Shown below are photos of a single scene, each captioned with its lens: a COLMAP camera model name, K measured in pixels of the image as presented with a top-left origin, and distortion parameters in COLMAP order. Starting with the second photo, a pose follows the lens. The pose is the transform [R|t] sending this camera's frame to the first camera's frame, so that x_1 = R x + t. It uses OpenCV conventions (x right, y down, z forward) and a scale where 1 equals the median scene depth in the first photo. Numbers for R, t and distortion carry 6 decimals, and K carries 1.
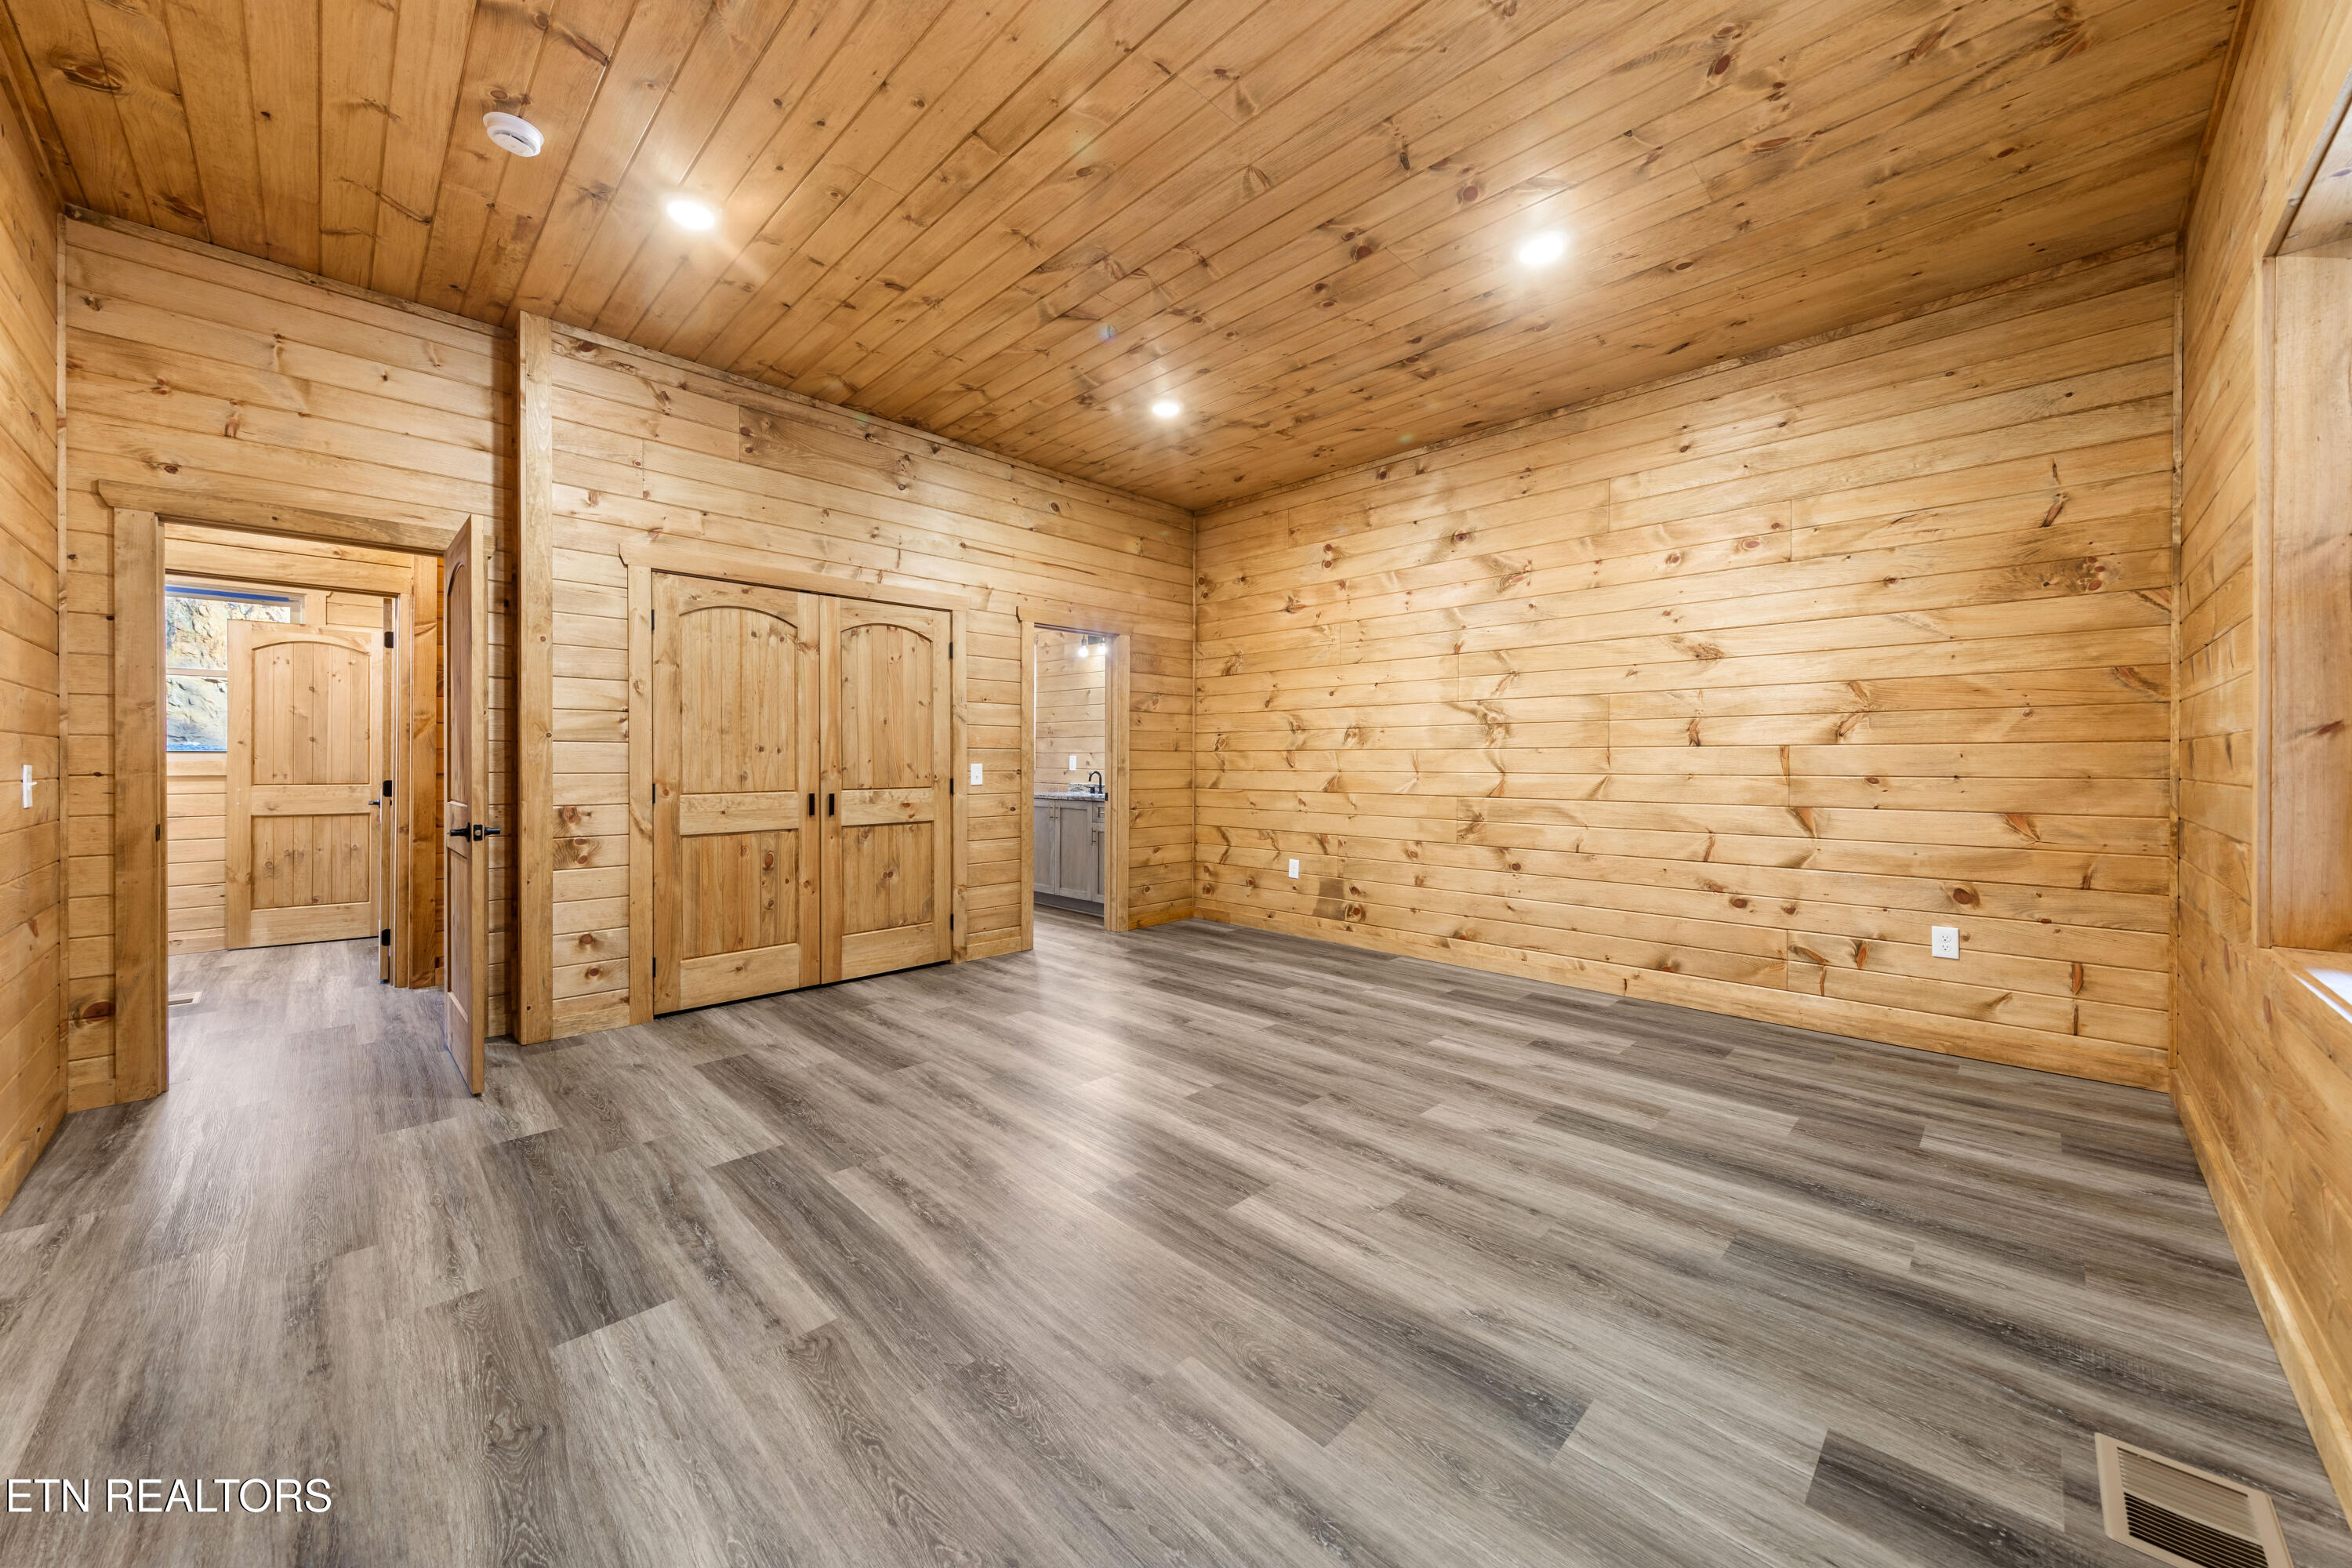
lens RADIAL K [[849.9, 0, 1160.4], [0, 849.9, 772.9], [0, 0, 1]] dist [0.007628, -0.000132]
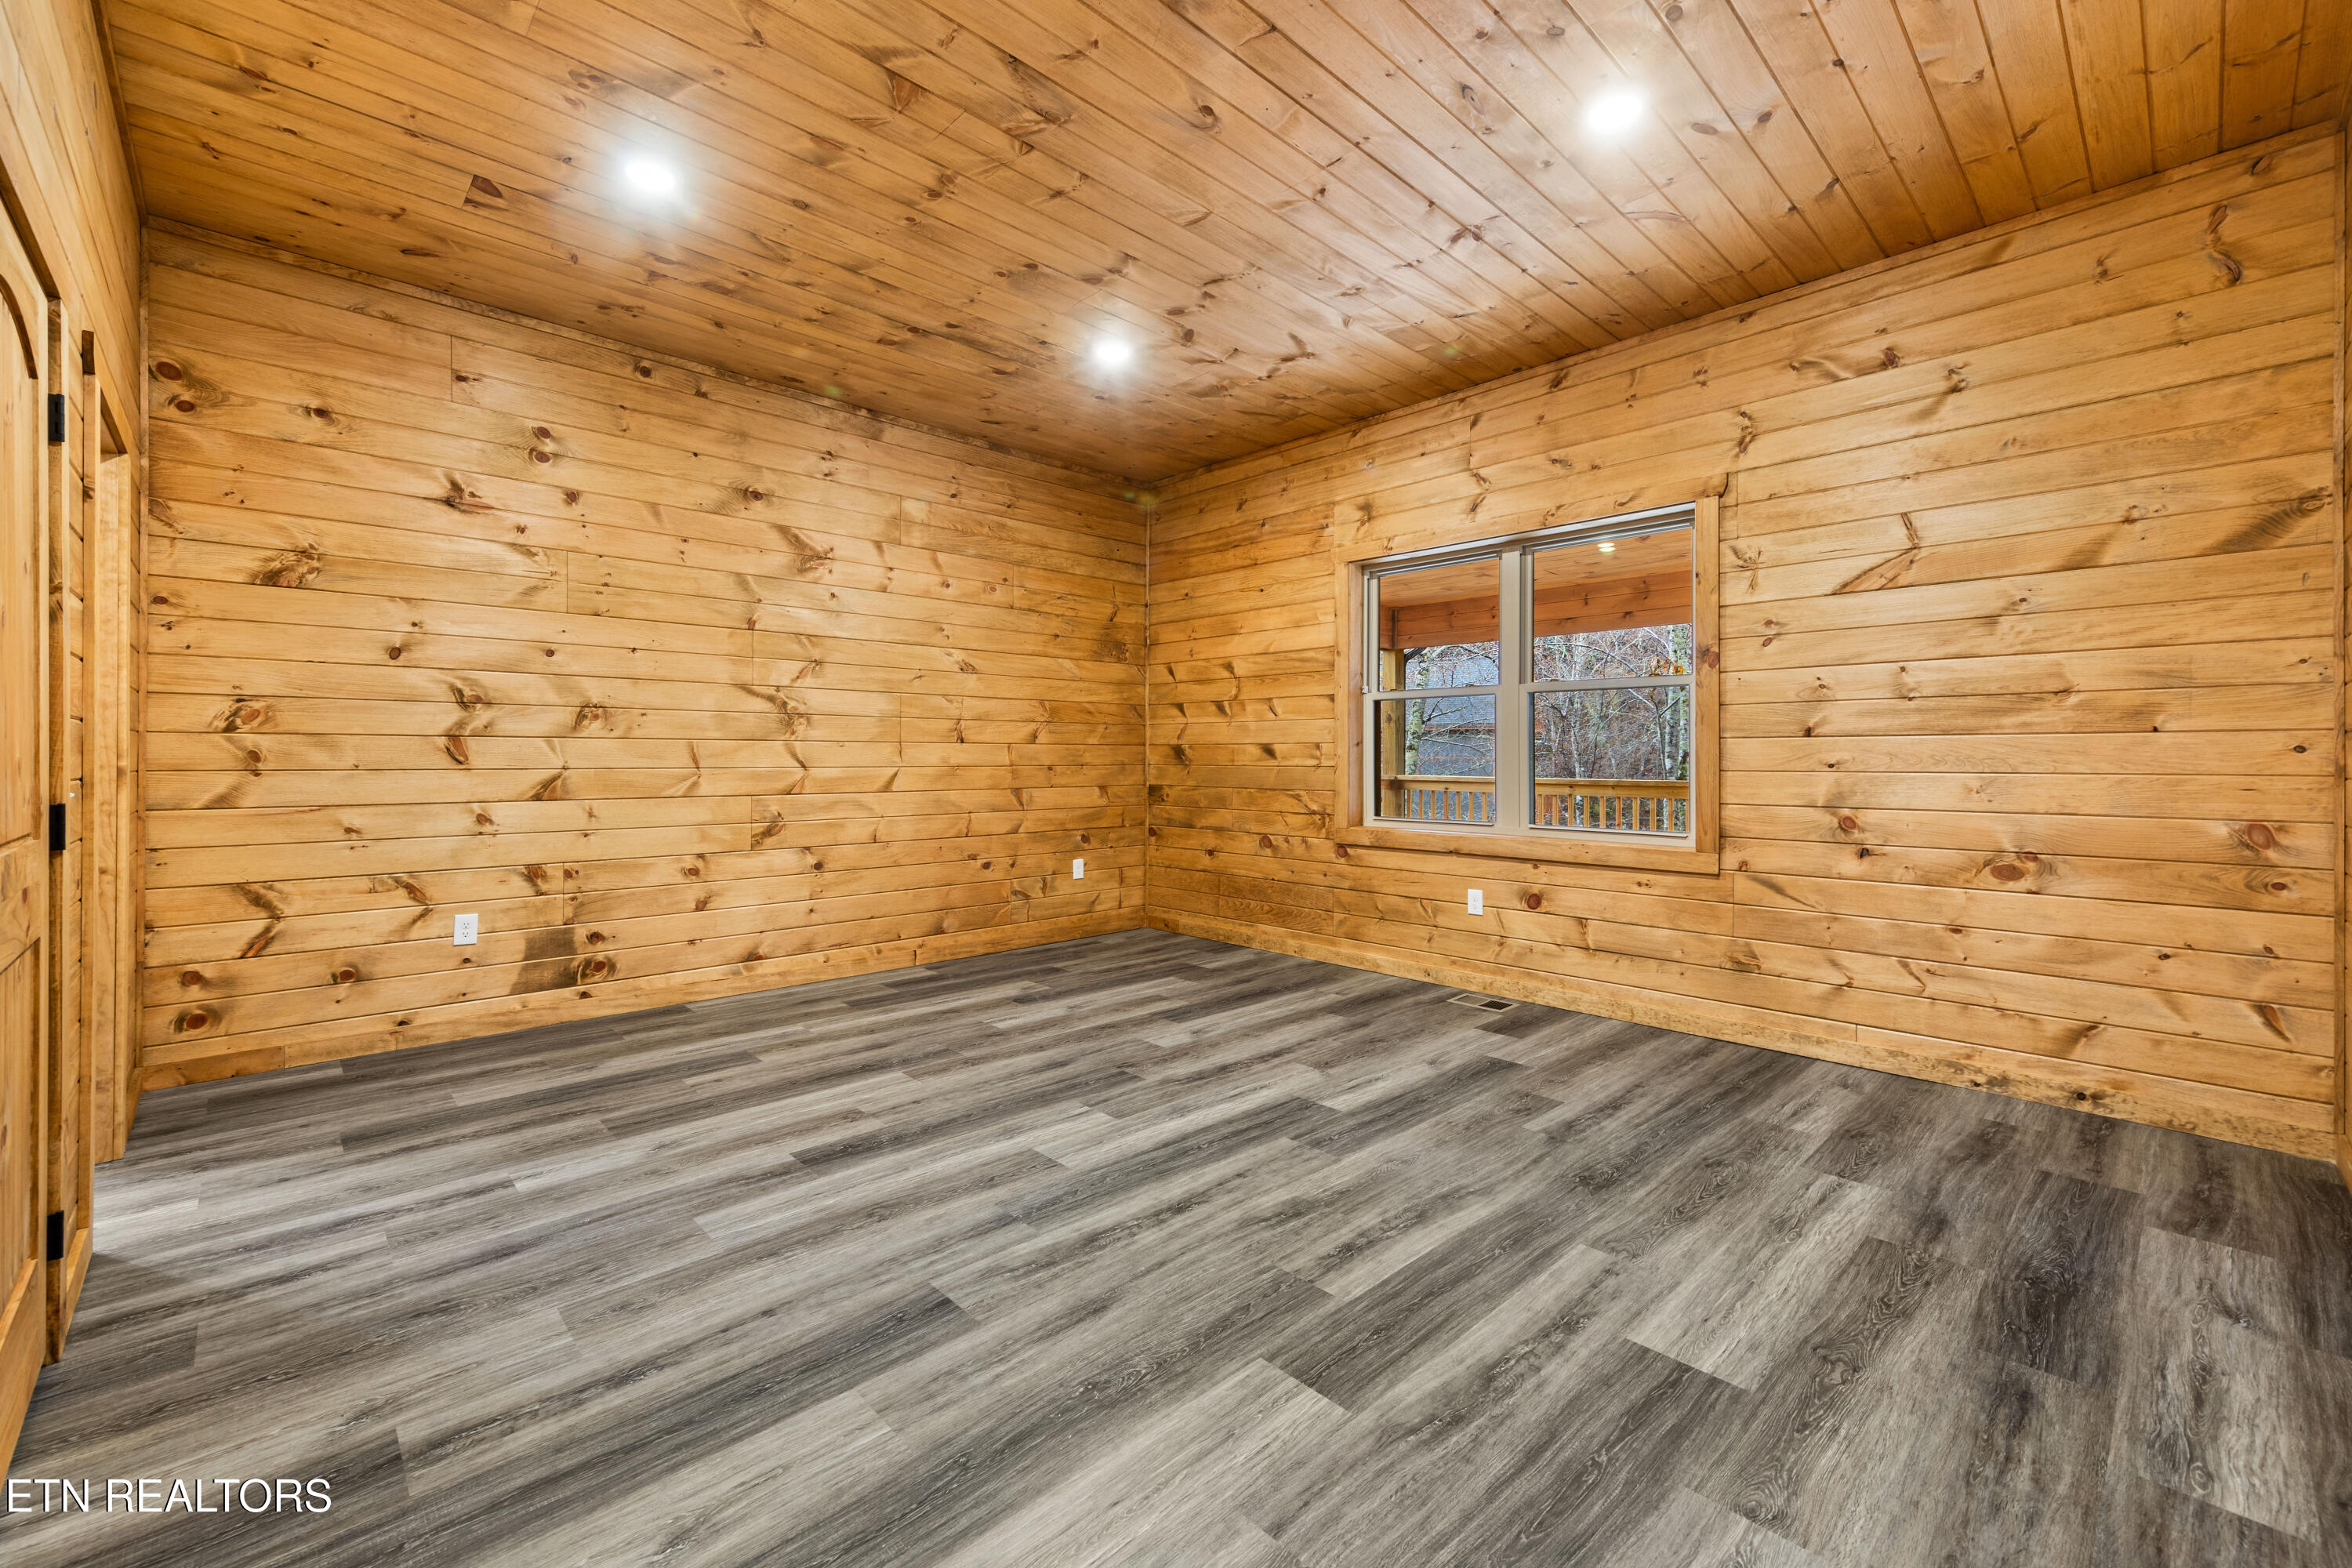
lens RADIAL K [[955.4, 0, 1176.2], [0, 955.4, 765.0], [0, 0, 1]] dist [0.010846, 0.000174]
pose [[0.021541, -0.008832, 0.999729, -0.969326], [0.011581, 0.999896, 0.008584, -0.010281], [-0.999701, 0.011393, 0.021641, 0.875889]]
